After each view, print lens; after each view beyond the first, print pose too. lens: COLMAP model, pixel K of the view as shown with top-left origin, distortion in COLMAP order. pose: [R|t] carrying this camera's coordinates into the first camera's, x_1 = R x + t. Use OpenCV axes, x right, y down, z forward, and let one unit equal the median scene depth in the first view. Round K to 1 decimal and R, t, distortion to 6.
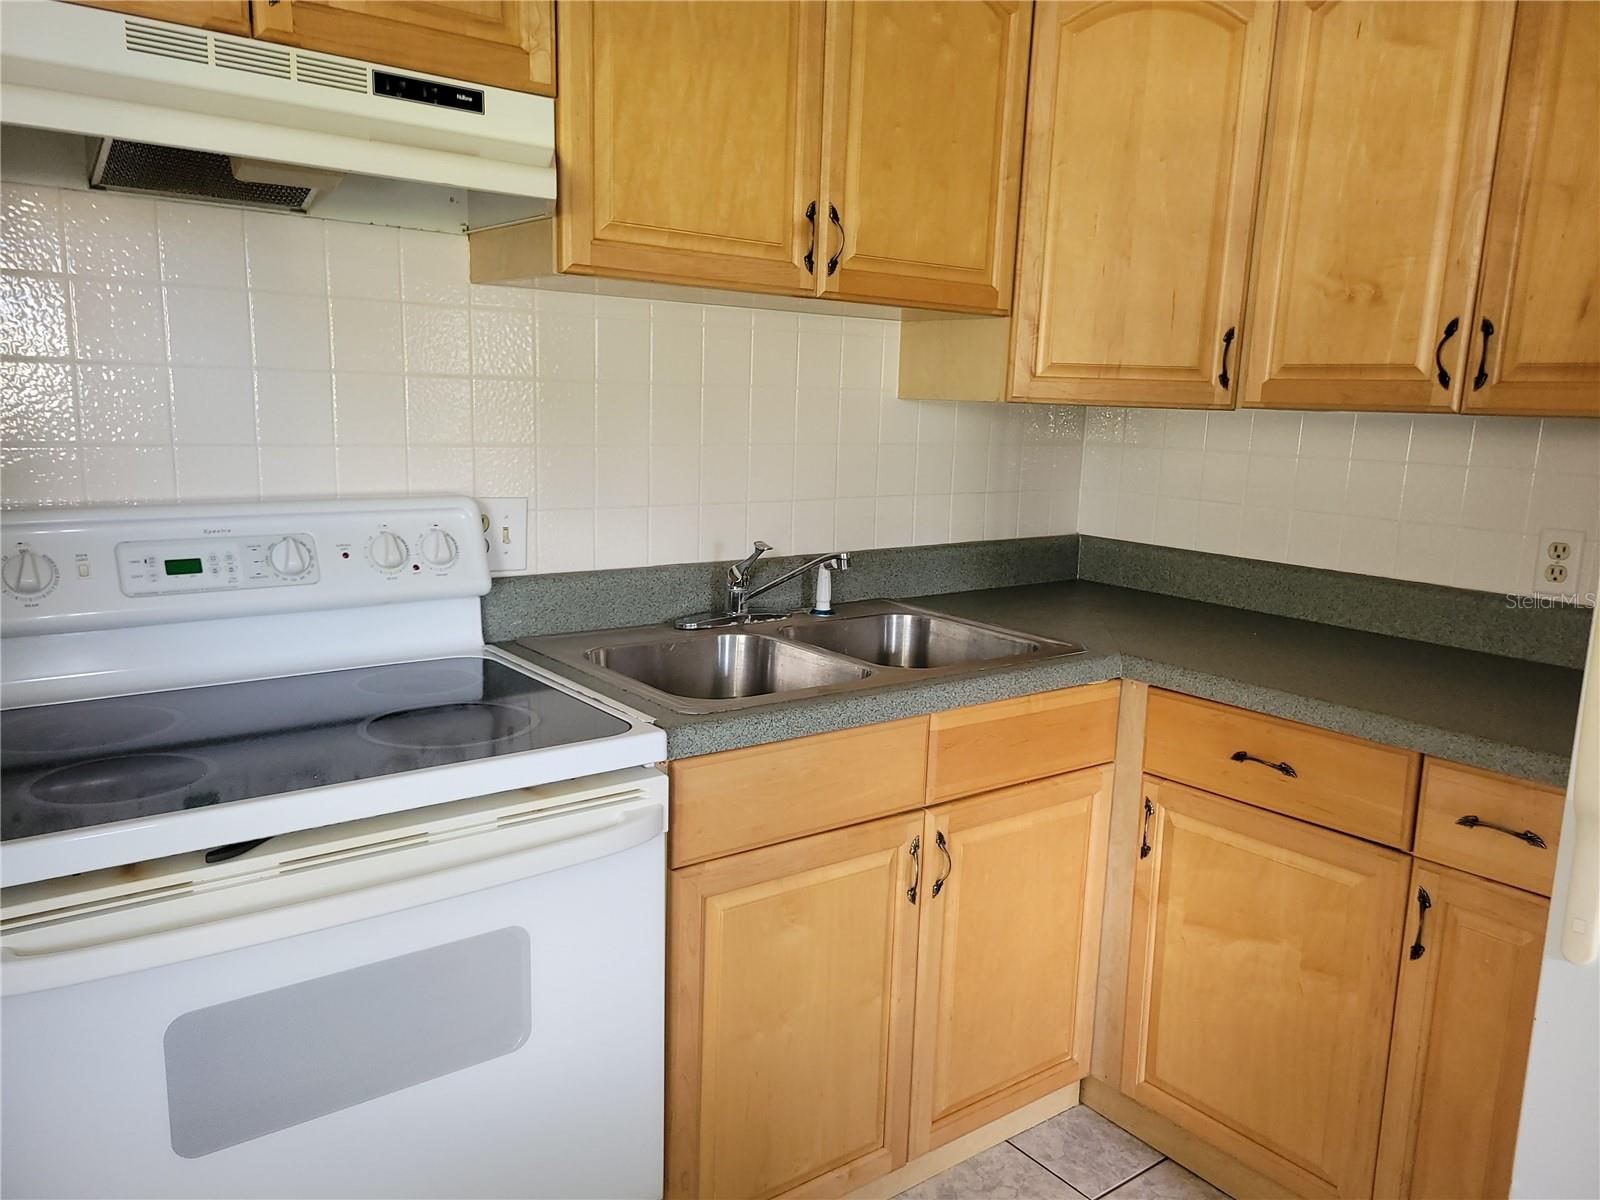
lens RADIAL K [[1148.0, 0, 766.1], [0, 1148.0, 589.3], [0, 0, 1]] dist [0.051243, -0.027014]
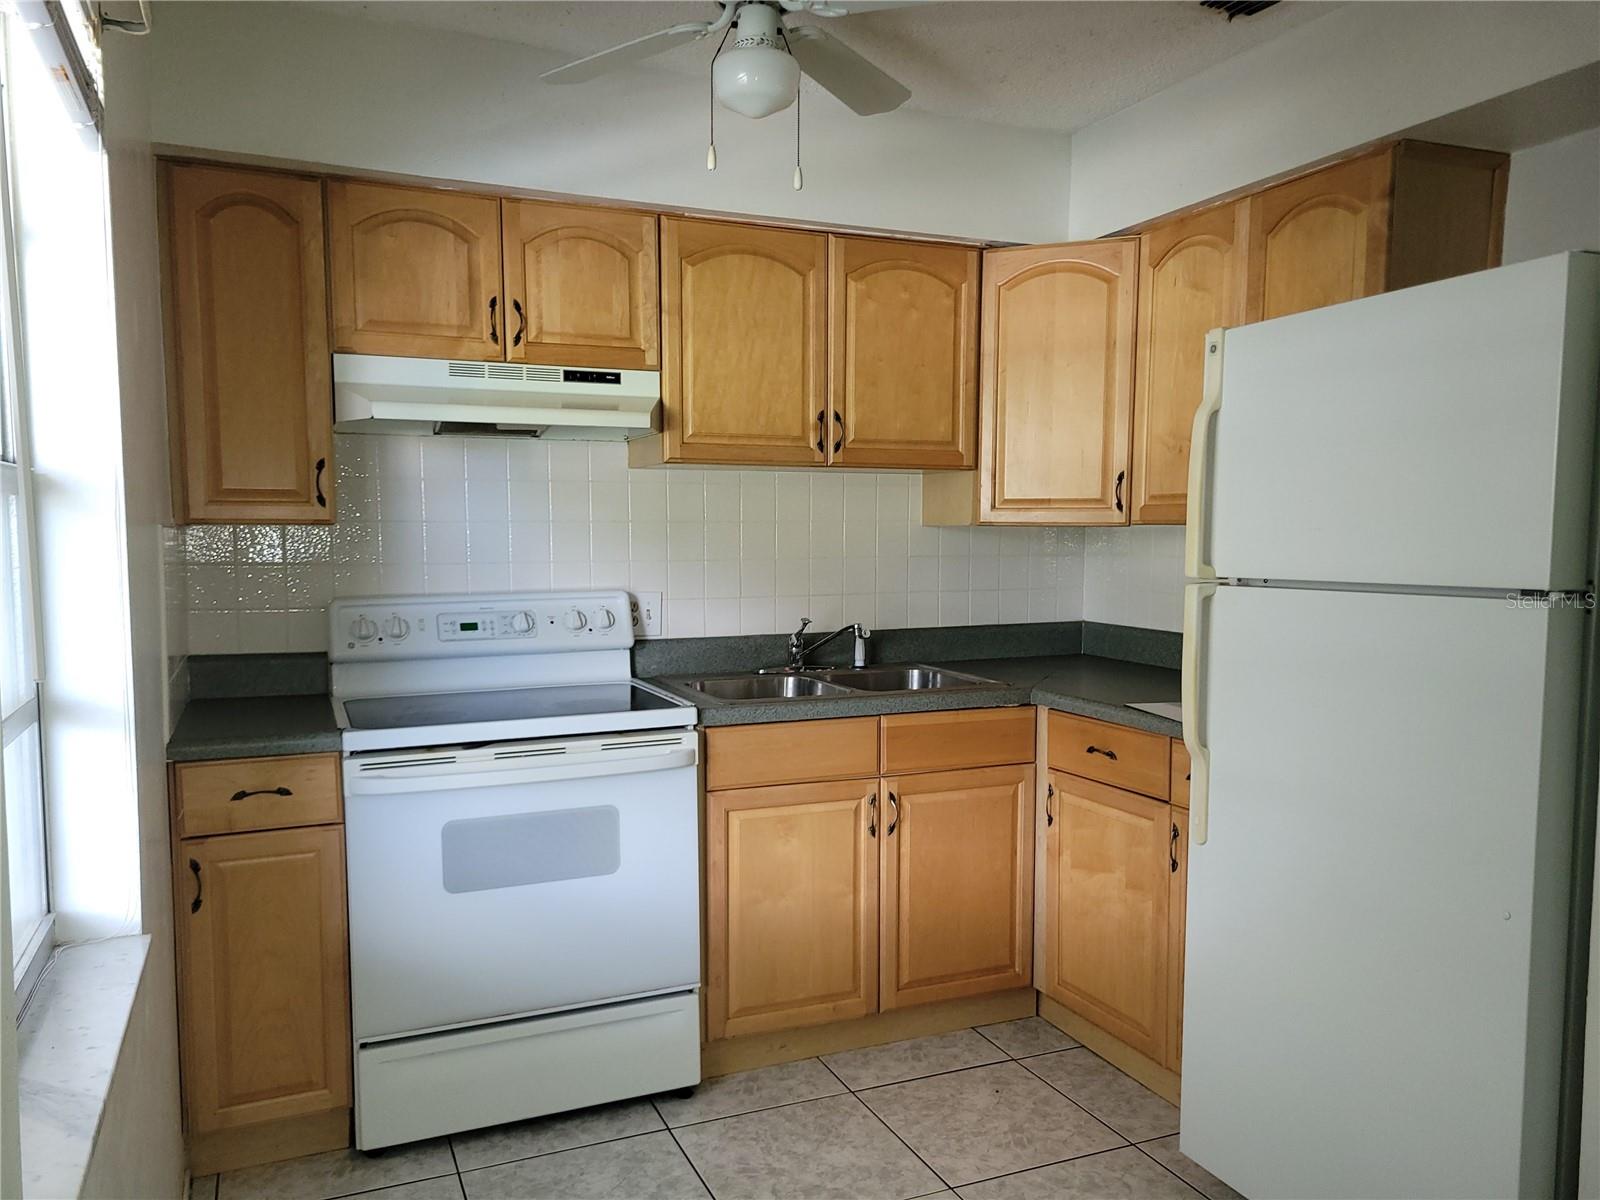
lens RADIAL K [[1269.8, 0, 800.0], [0, 1269.8, 600.0], [0, 0, 1]] dist [0.067612, -0.040159]
pose [[0.965539, -0.018474, -0.259602, 0.479724], [-0.011935, 0.993285, -0.115078, 0.146705], [0.259985, 0.114210, 0.958835, -0.733708]]
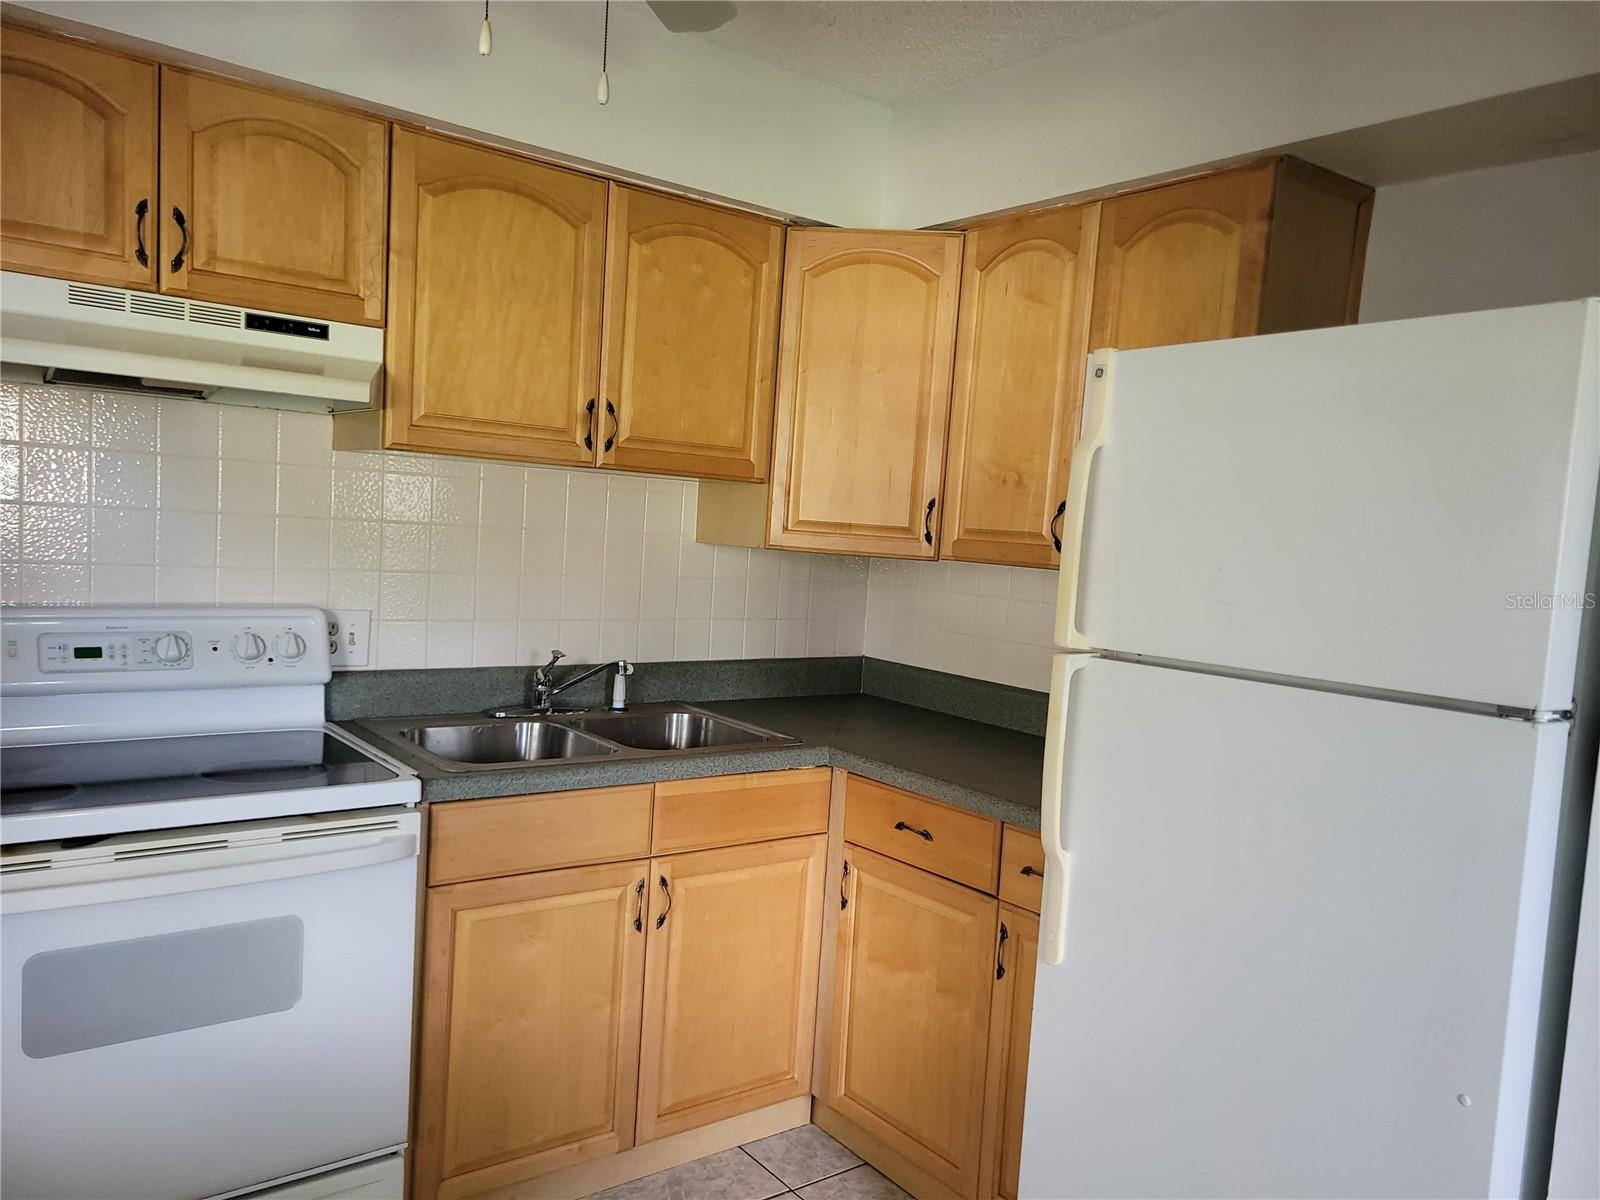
lens RADIAL K [[1194.1, 0, 797.6], [0, 1194.1, 602.6], [0, 0, 1]] dist [0.058169, -0.032306]
pose [[0.999476, 0.031957, -0.005212, 0.293116], [-0.032311, 0.994789, -0.096704, 0.028578], [0.002094, 0.096822, 0.995300, -0.367741]]
